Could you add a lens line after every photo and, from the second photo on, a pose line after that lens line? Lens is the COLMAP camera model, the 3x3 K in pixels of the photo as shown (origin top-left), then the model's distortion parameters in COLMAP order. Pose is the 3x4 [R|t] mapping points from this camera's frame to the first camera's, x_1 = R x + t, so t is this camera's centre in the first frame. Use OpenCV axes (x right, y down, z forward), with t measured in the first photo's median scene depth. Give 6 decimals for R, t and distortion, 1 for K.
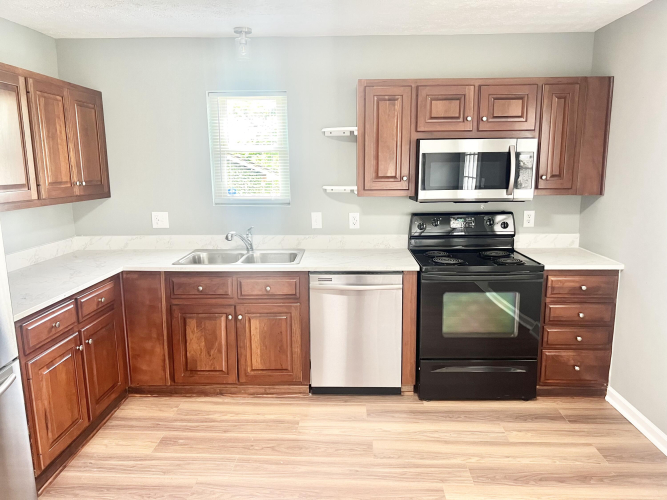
lens RADIAL K [[504.3, 0, 335.9], [0, 504.3, 249.5], [0, 0, 1]] dist [0.043654, -0.044935]
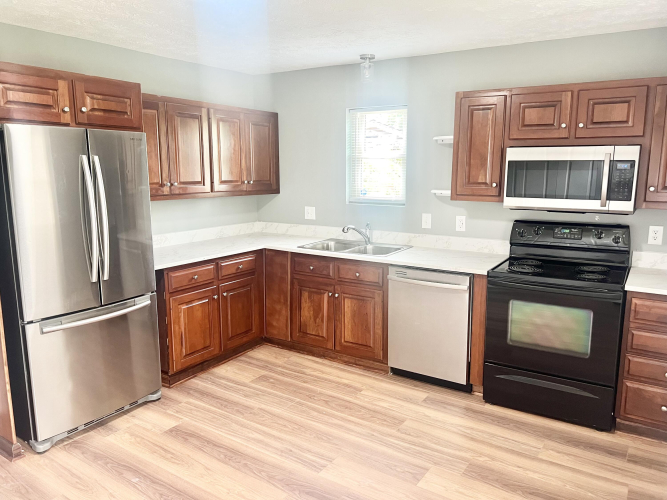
lens RADIAL K [[504.3, 0, 339.7], [0, 504.3, 246.4], [0, 0, 1]] dist [0.043654, -0.044935]
pose [[0.858433, 0.091697, -0.504663, 0.410631], [-0.095853, 0.995237, 0.017788, -0.005259], [0.503890, 0.033103, 0.863133, -0.042764]]
